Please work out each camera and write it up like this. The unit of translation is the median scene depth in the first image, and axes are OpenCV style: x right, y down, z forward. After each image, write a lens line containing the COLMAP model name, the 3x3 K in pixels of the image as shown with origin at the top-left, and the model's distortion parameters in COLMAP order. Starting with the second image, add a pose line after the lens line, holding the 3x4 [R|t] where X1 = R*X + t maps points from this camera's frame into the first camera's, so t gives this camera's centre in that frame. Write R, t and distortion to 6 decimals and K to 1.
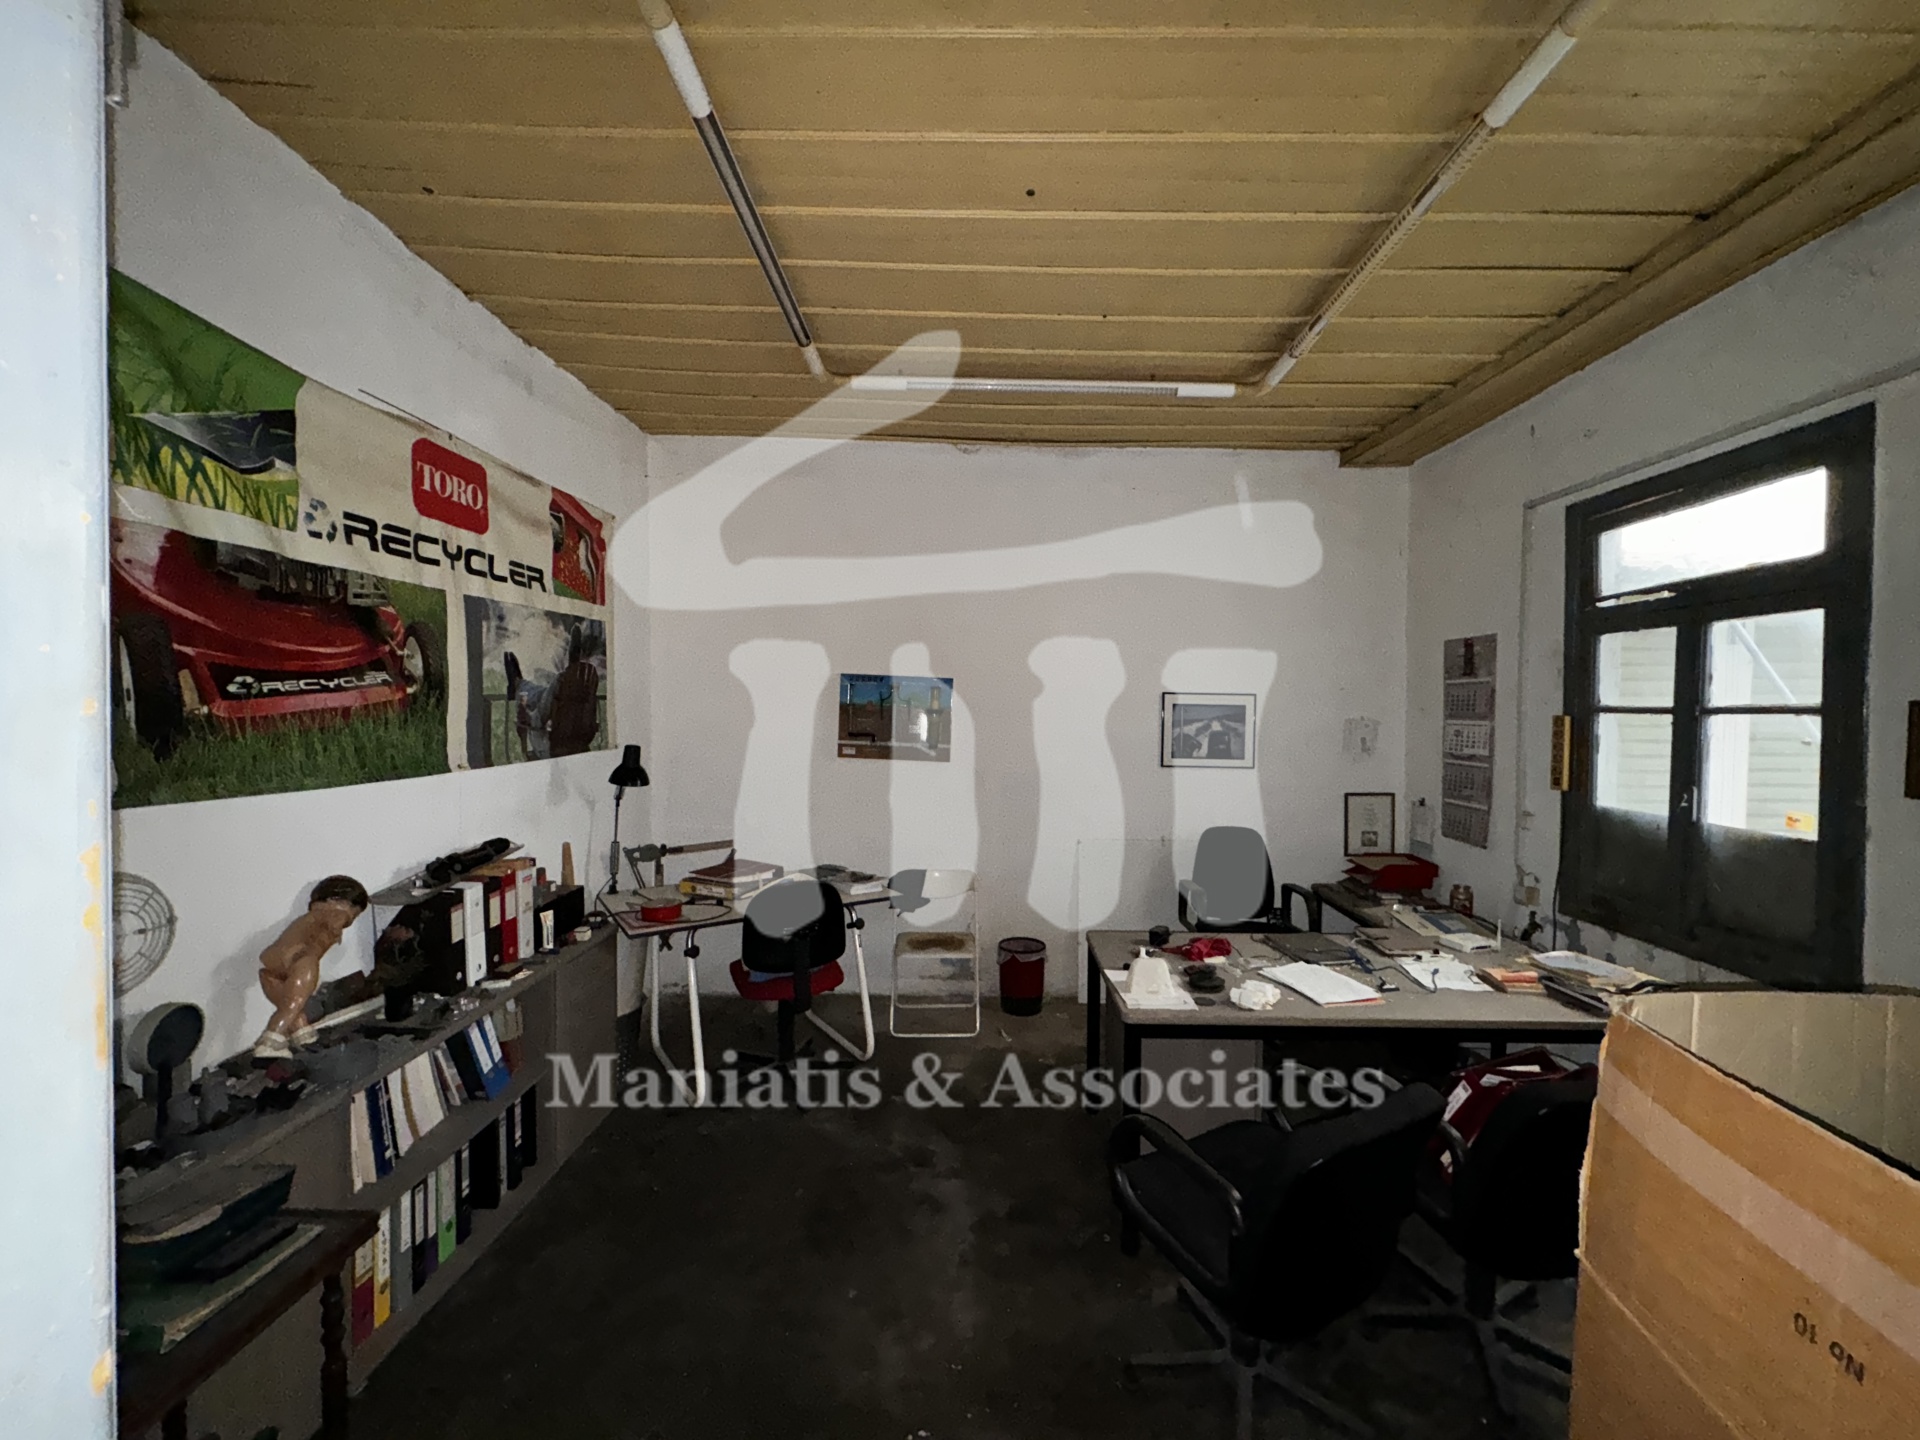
lens RADIAL K [[764.6, 0, 957.7], [0, 764.6, 720.0], [0, 0, 1]] dist [-0.001089, 0.000584]
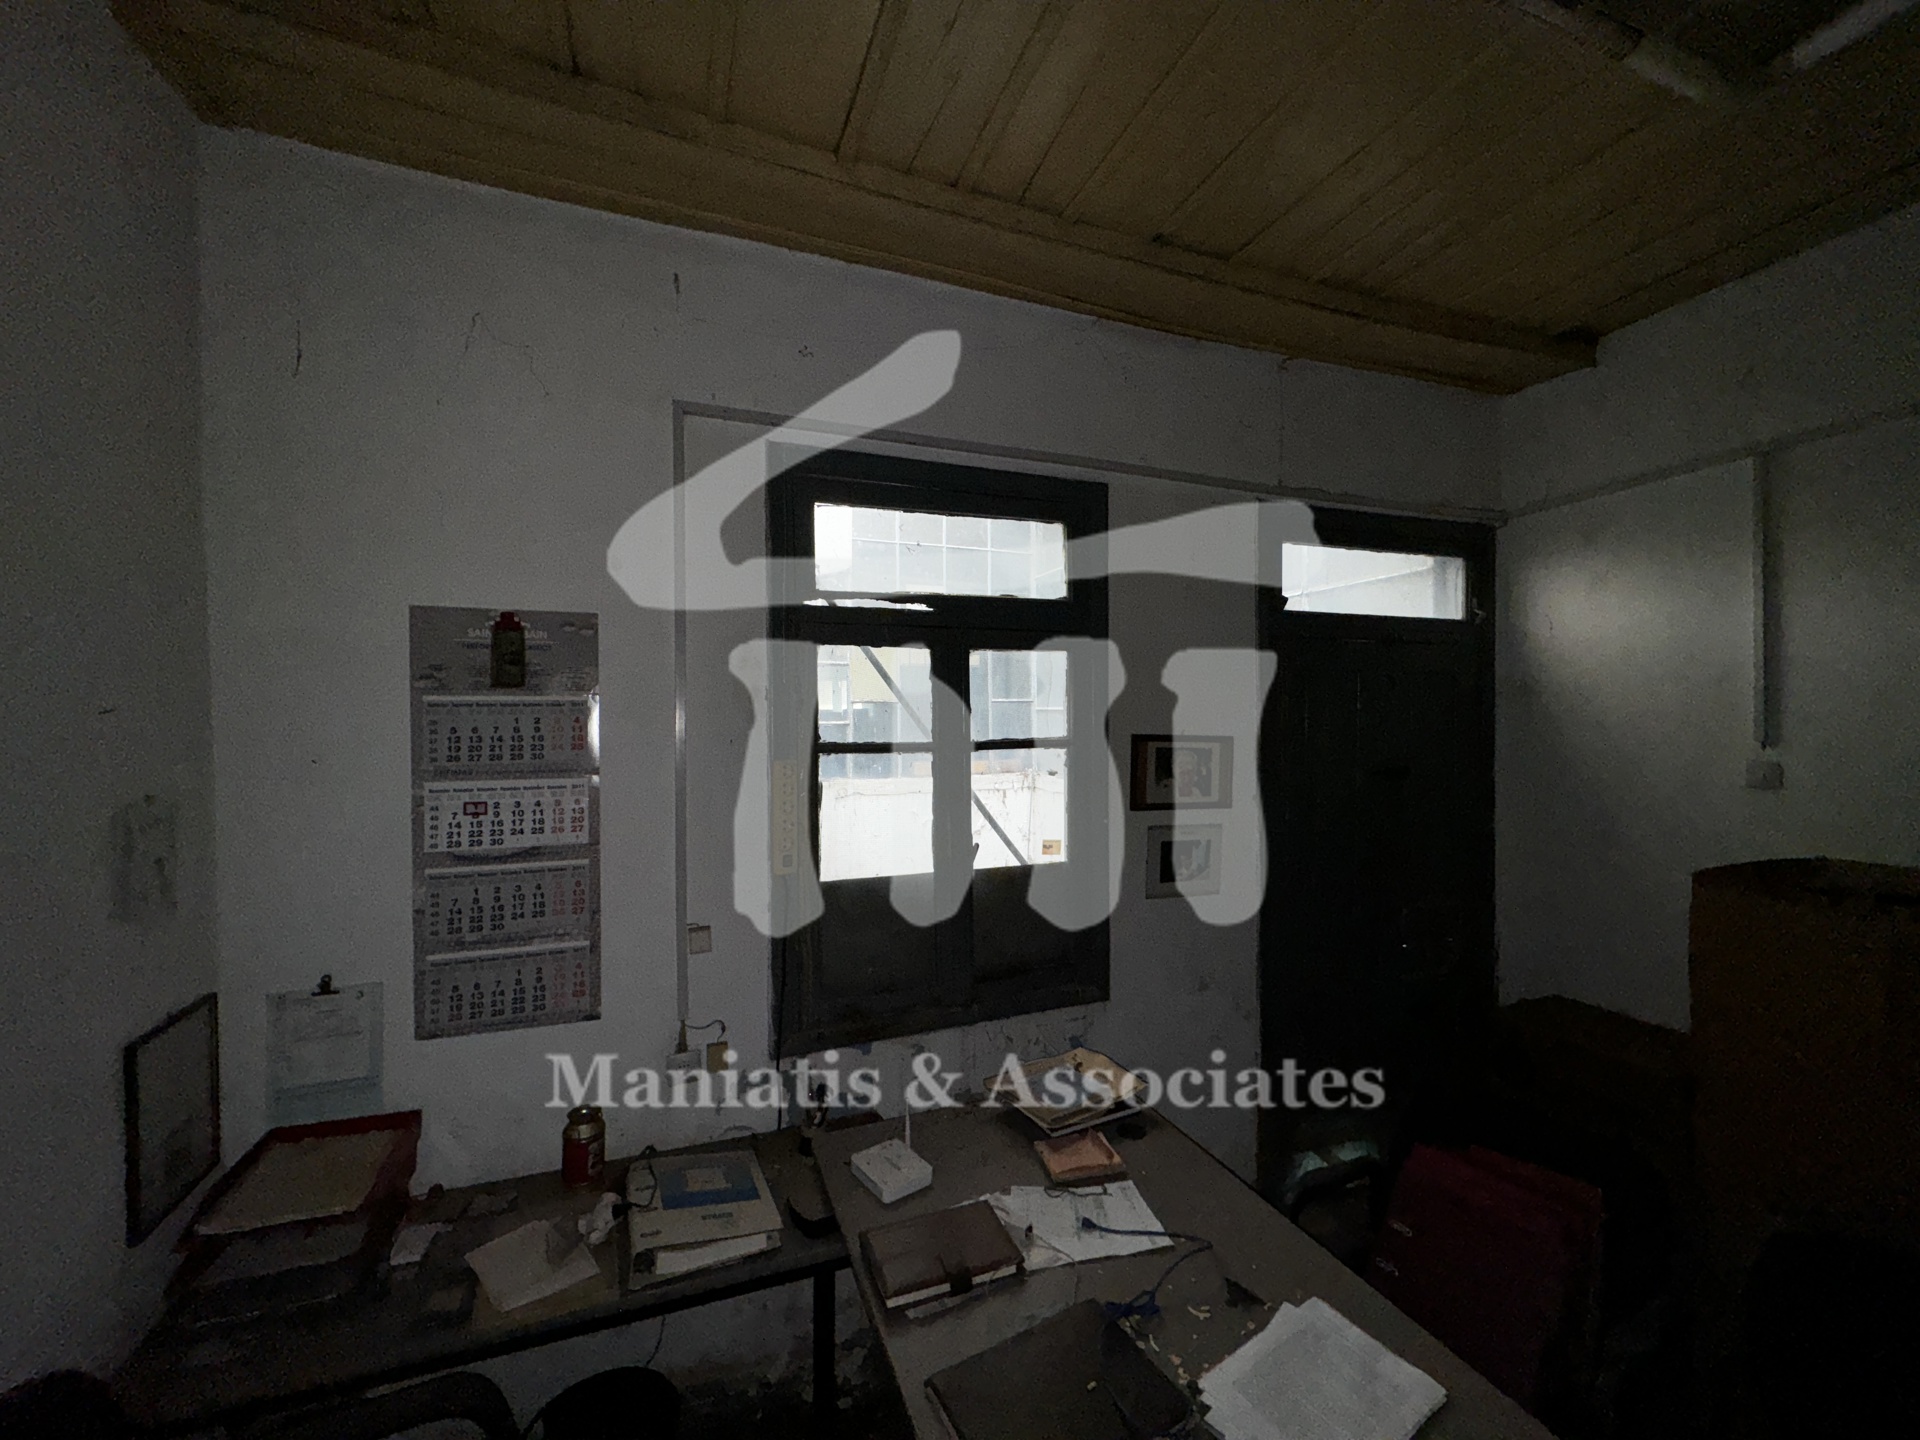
lens RADIAL K [[764.6, 0, 961.5], [0, 764.6, 722.1], [0, 0, 1]] dist [-0.001089, 0.000584]
pose [[-0.394806, -0.011849, 0.918688, 0.111608], [0.019630, 0.999580, 0.021329, -0.044069], [-0.918555, 0.026455, -0.394407, 0.999388]]
